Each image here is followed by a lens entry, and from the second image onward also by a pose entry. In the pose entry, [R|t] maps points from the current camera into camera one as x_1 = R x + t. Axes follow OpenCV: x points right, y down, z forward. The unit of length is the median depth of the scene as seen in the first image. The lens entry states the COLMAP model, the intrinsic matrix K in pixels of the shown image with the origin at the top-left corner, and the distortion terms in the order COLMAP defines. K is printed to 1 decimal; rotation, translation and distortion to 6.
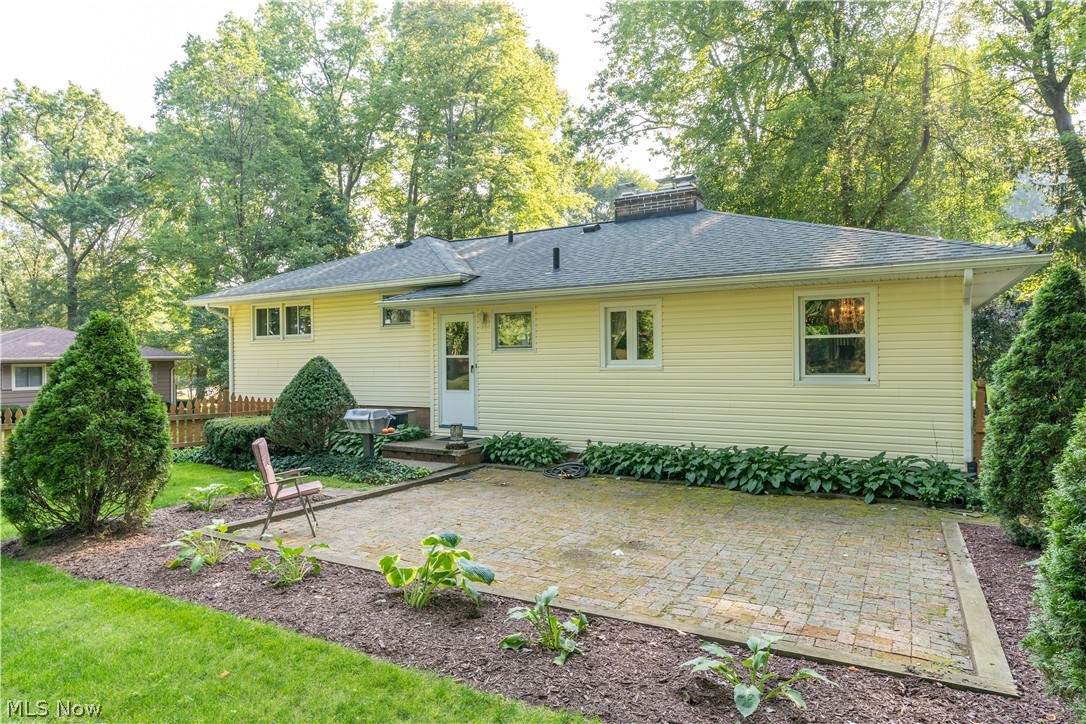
lens RADIAL K [[649.0, 0, 542.3], [0, 649.0, 364.3], [0, 0, 1]] dist [0.001597, 0.000002]
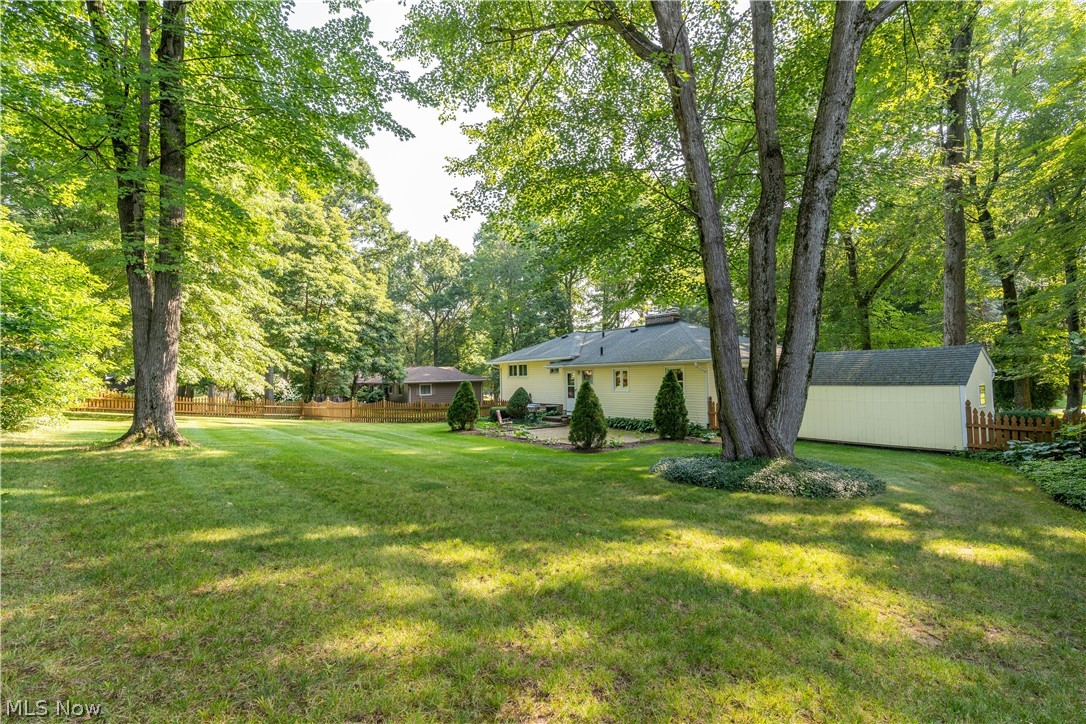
lens RADIAL K [[490.3, 0, 543.5], [0, 490.3, 365.1], [0, 0, 1]] dist [-0.012656, 0.002821]
pose [[0.923036, -0.015695, -0.384394, 0.430454], [0.006451, 0.999658, -0.025324, -0.037422], [0.384660, 0.020895, 0.922822, -0.736975]]
